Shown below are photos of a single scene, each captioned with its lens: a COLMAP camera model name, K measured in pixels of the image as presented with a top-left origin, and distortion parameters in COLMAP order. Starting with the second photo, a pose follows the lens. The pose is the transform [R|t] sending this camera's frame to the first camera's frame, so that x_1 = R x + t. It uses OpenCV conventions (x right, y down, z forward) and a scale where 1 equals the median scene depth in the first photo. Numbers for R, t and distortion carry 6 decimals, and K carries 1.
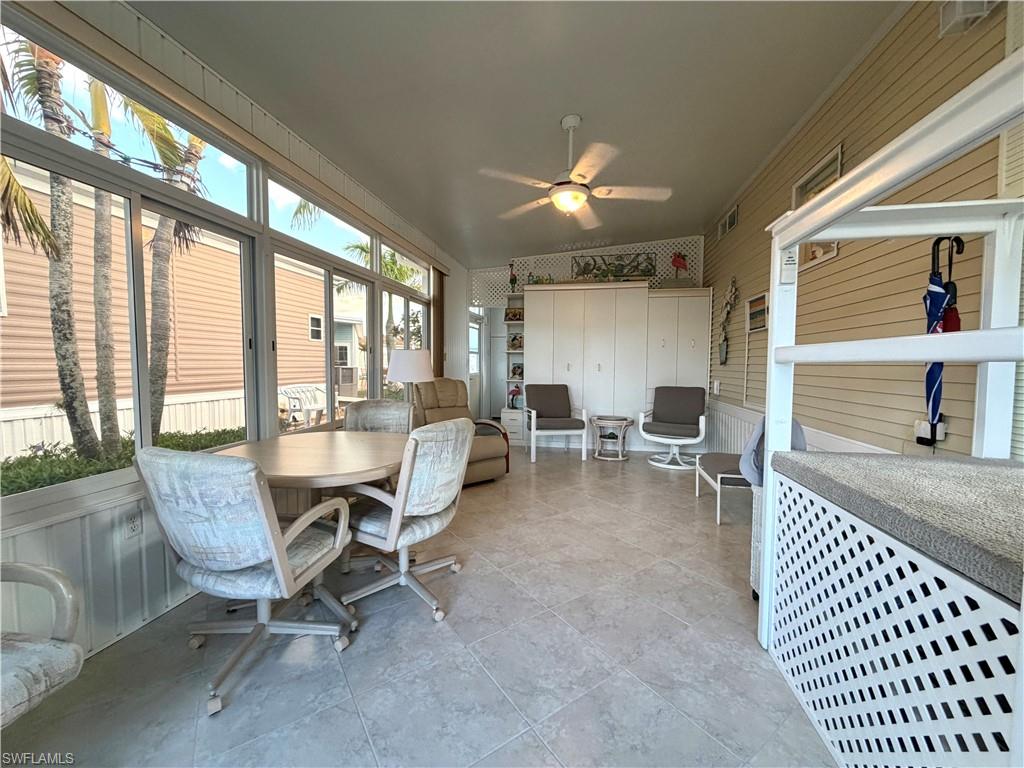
lens RADIAL K [[408.2, 0, 508.8], [0, 408.2, 385.6], [0, 0, 1]] dist [0.000813, -0.000251]
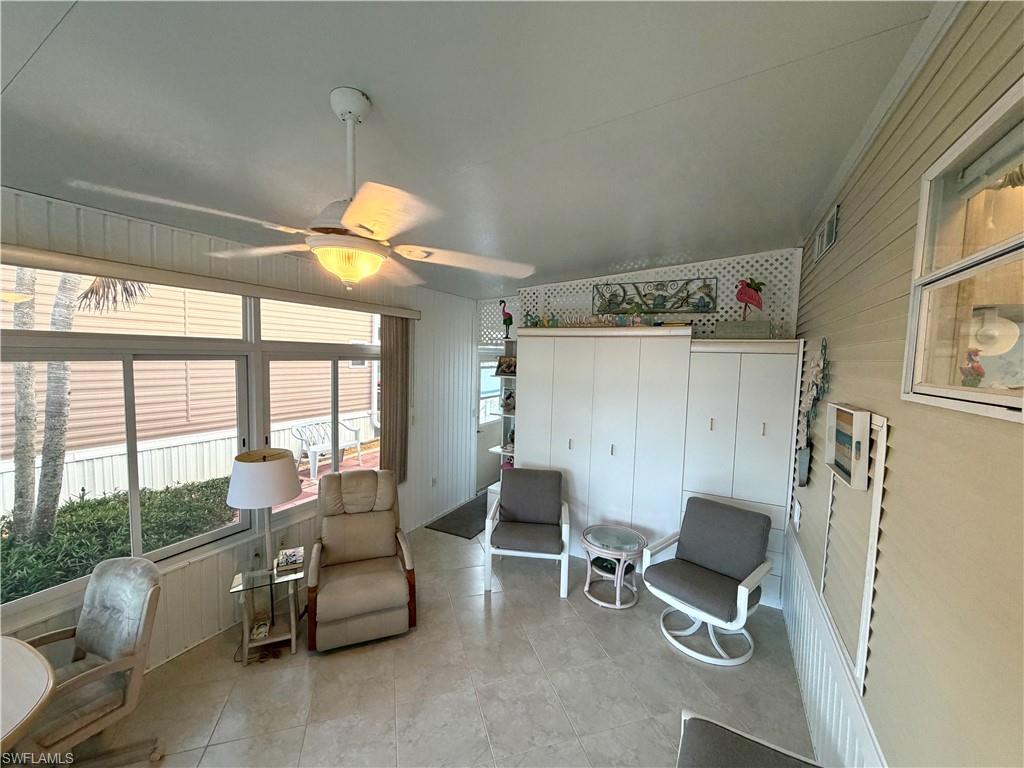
lens RADIAL K [[408.2, 0, 508.8], [0, 408.2, 385.6], [0, 0, 1]] dist [0.000813, -0.000251]
pose [[0.953856, 0.041979, -0.297317, 0.250263], [-0.037214, 0.999072, 0.021671, -0.159130], [0.297951, -0.009606, 0.954533, 0.286355]]
